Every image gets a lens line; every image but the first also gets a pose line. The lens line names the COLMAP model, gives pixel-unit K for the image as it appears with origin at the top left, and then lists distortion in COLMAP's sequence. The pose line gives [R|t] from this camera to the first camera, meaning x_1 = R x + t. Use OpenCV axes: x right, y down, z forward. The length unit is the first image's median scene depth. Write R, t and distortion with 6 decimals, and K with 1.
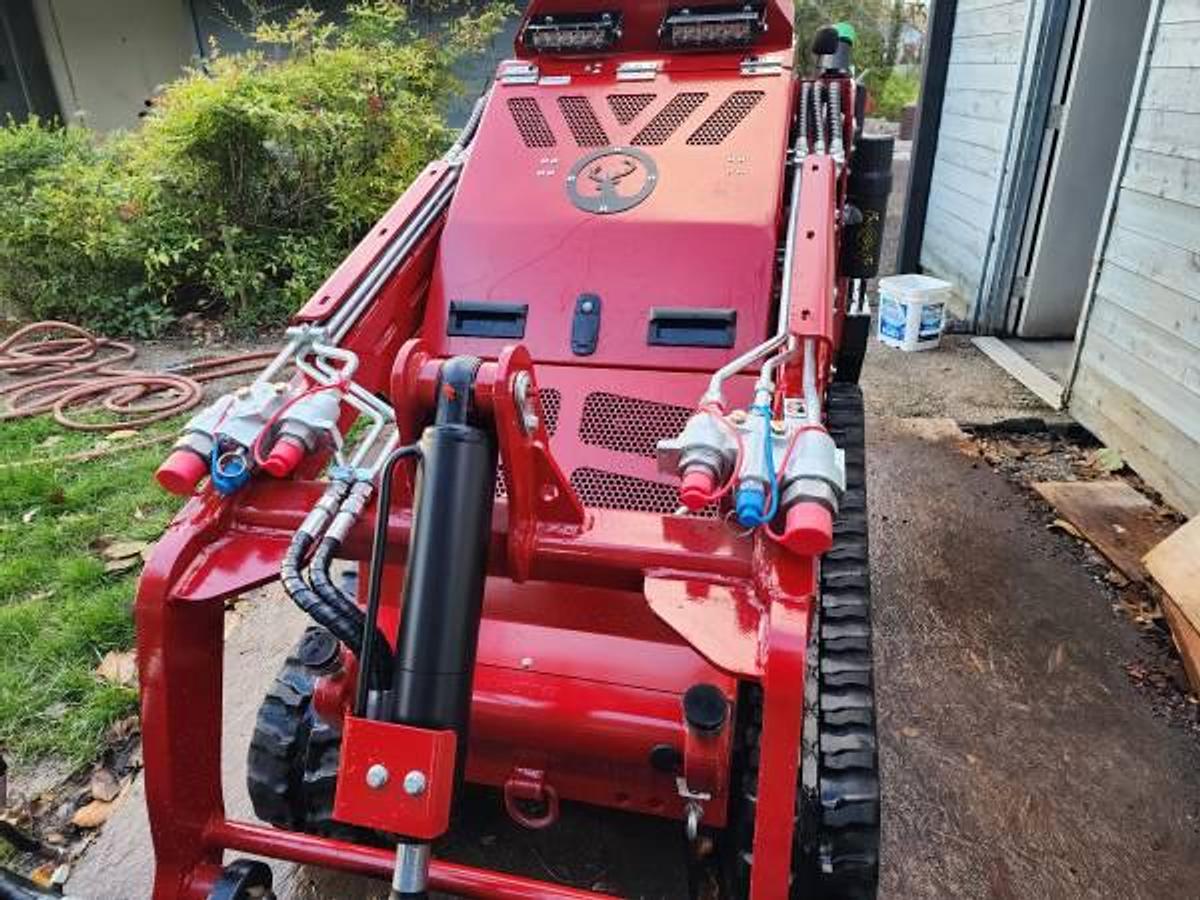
lens RADIAL K [[785.4, 0, 598.9], [0, 785.4, 447.9], [0, 0, 1]] dist [0.079691, -0.060283]
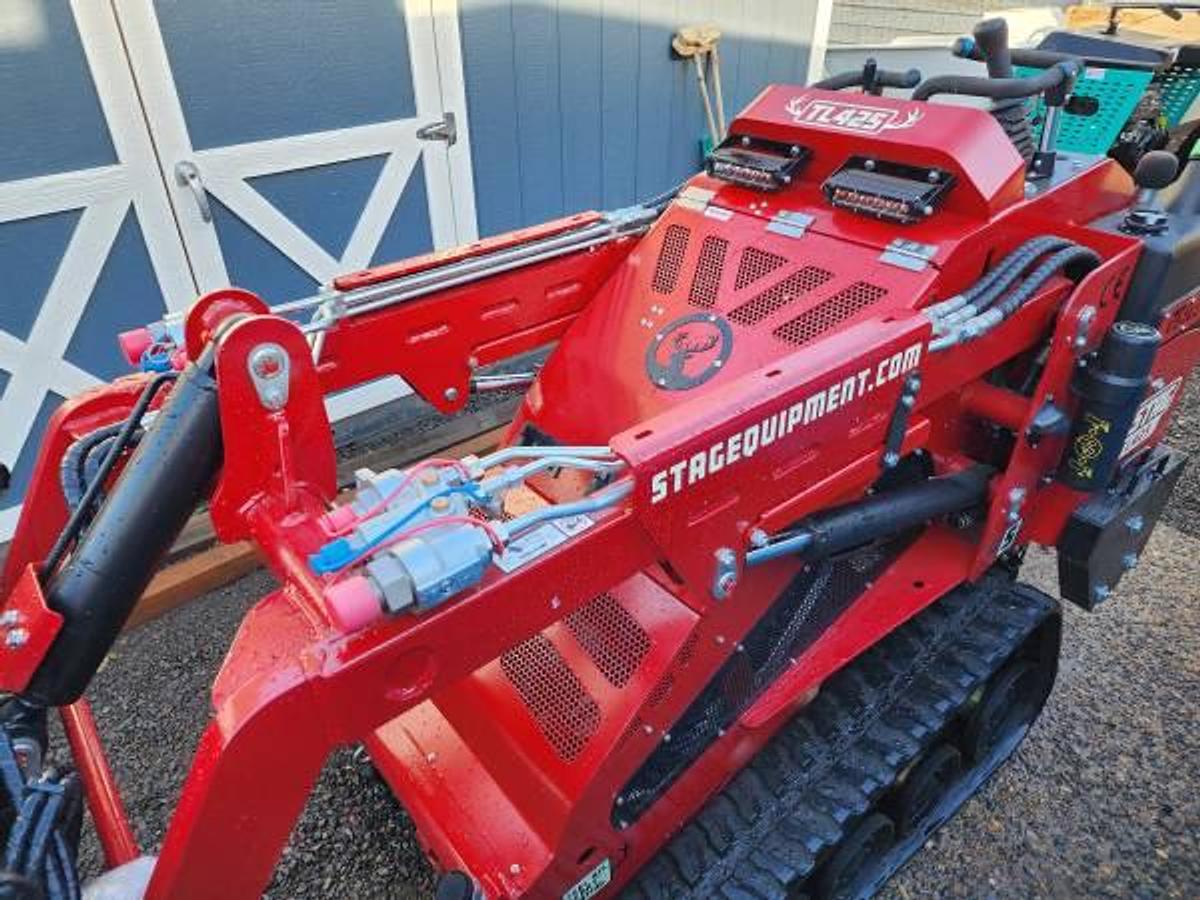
lens RADIAL K [[785.4, 0, 598.9], [0, 785.4, 447.9], [0, 0, 1]] dist [0.079691, -0.060283]
pose [[0.796377, 0.331652, -0.505757, 0.433119], [-0.253172, 0.942253, 0.219236, -0.384002], [0.549261, -0.046551, 0.834353, 0.104394]]
